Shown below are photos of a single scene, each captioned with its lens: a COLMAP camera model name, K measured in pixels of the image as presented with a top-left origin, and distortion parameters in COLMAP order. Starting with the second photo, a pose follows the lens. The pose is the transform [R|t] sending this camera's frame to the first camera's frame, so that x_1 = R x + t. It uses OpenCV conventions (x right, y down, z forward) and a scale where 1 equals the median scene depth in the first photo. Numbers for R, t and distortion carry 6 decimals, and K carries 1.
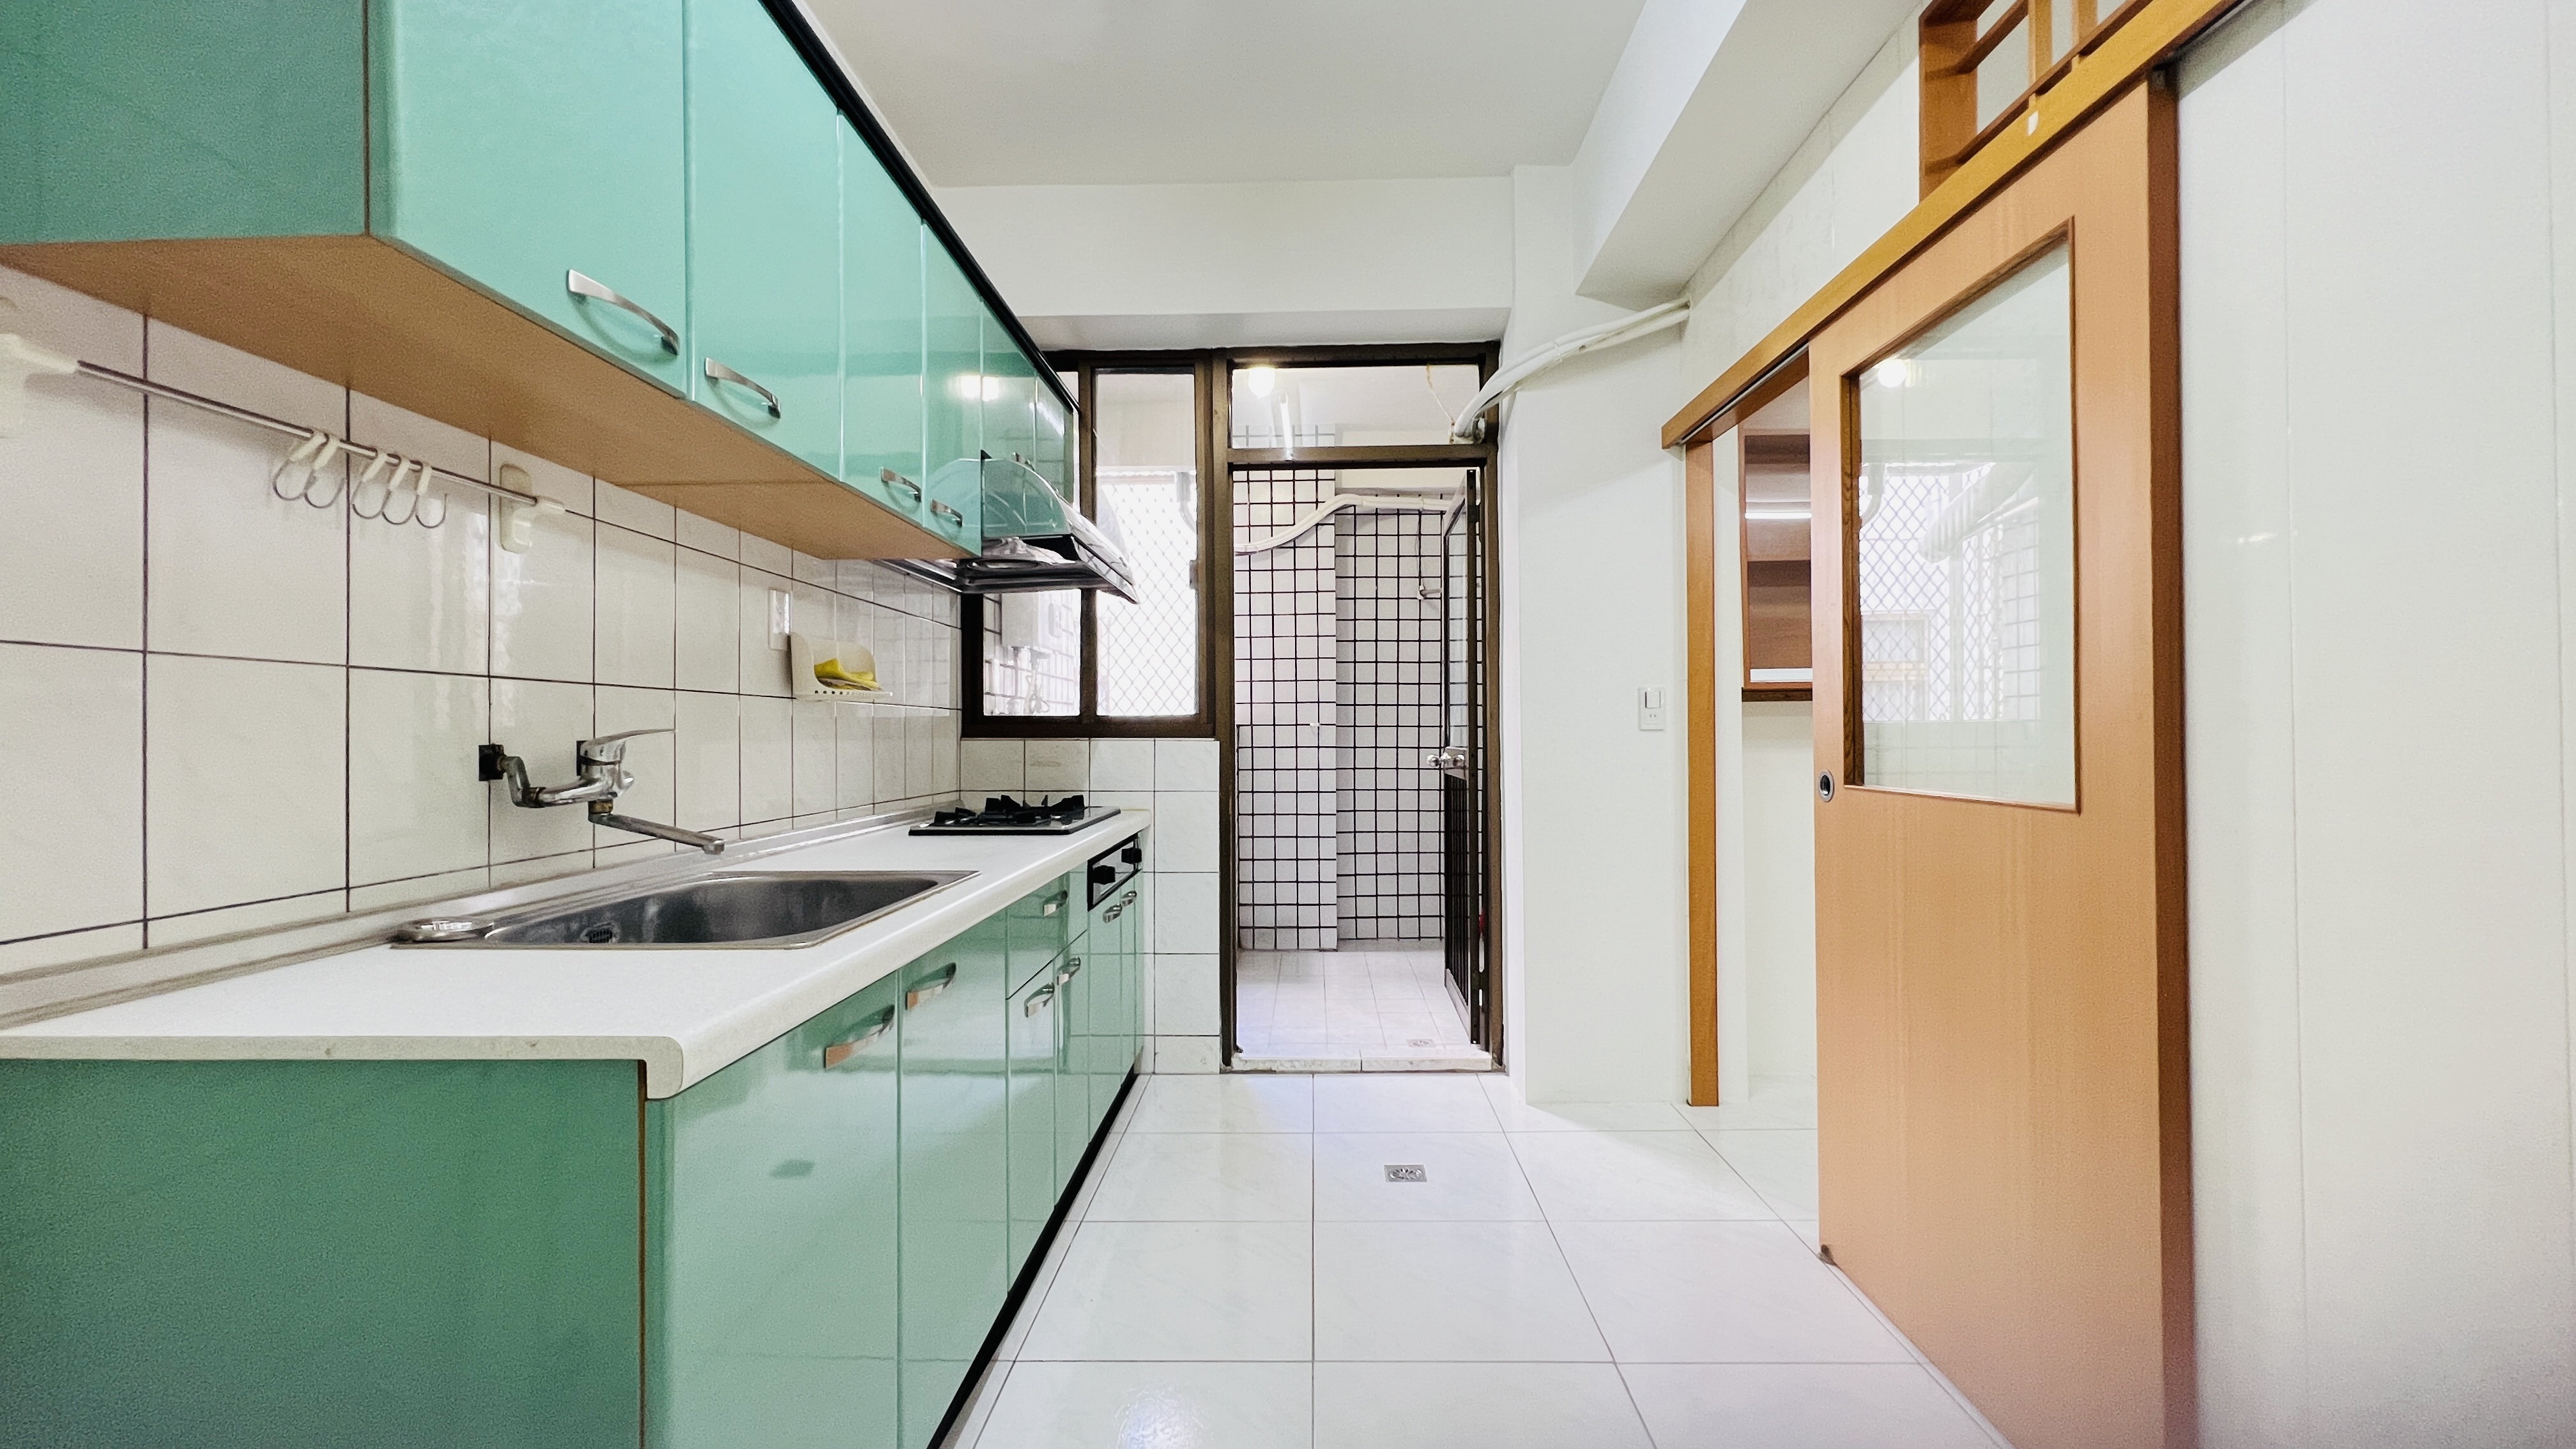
lens RADIAL K [[1034.0, 0, 1284.6], [0, 1034.0, 729.8], [0, 0, 1]] dist [-0.002163, 0.000076]
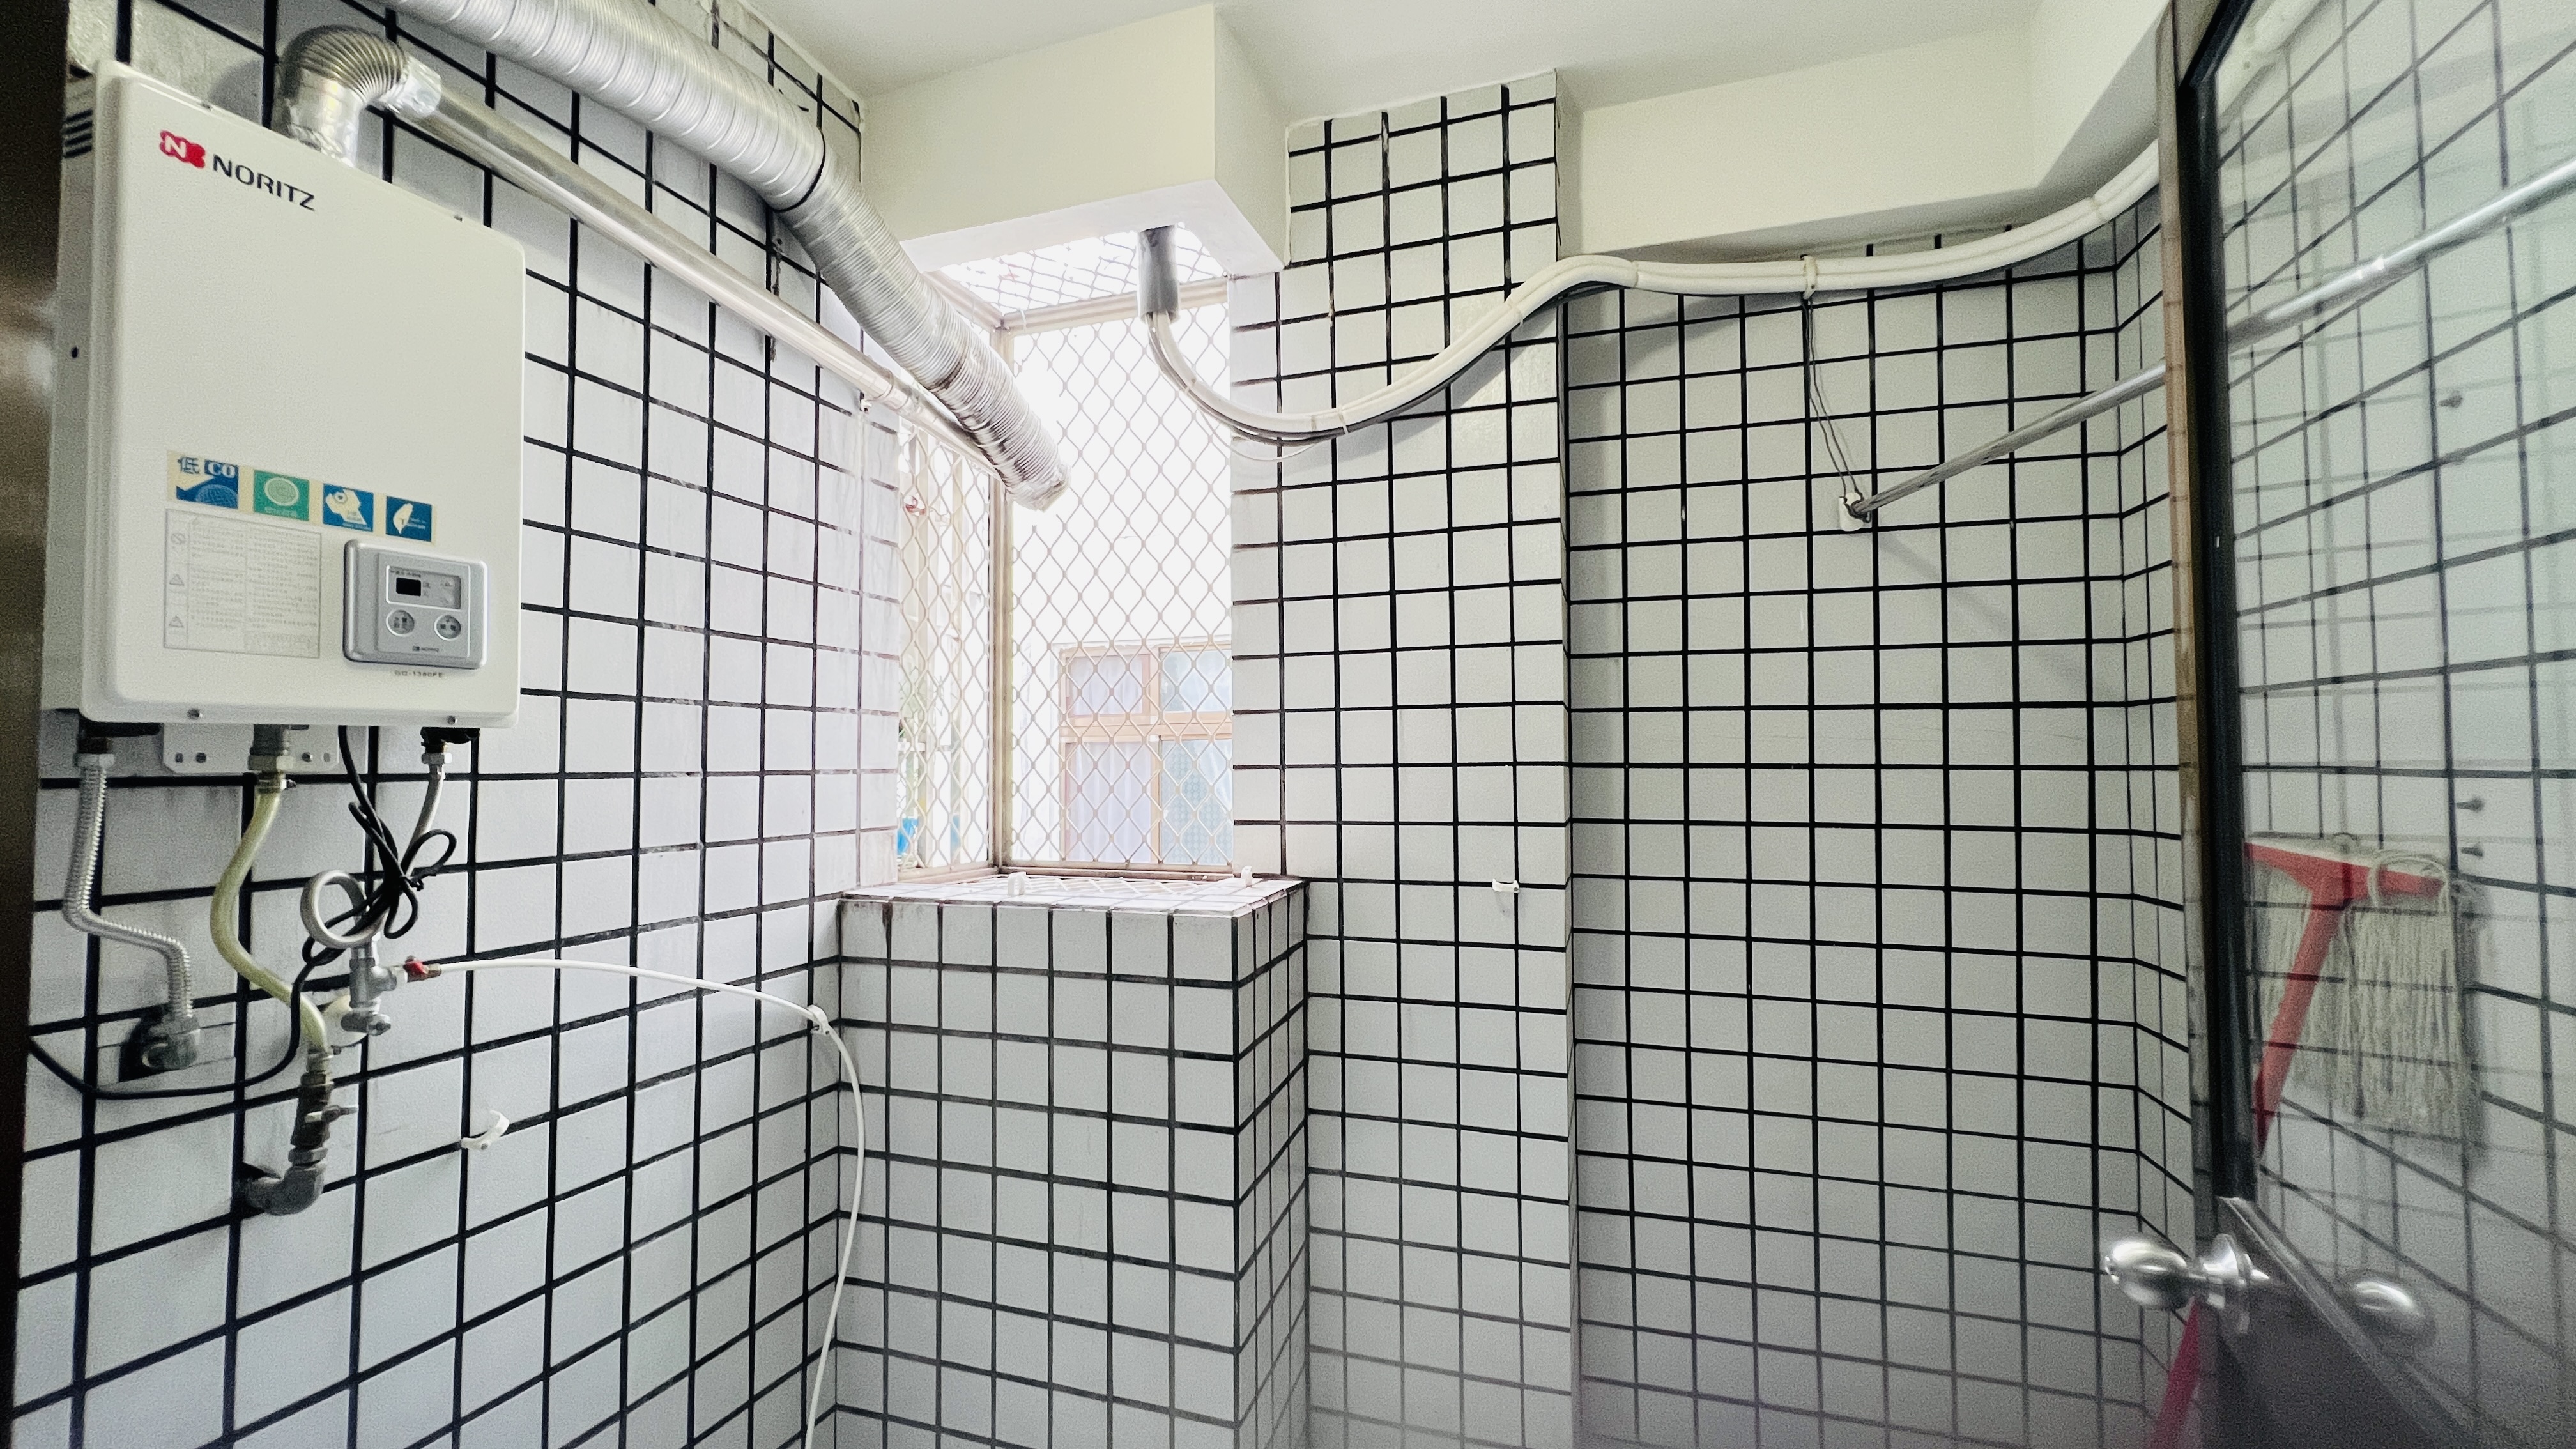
lens RADIAL K [[1034.0, 0, 1296.1], [0, 1034.0, 720.5], [0, 0, 1]] dist [-0.002163, 0.000076]
pose [[0.956860, -0.009705, -0.290388, 0.065080], [0.001011, 0.999547, -0.030072, -0.052370], [0.290549, 0.028481, 0.956436, 0.624781]]
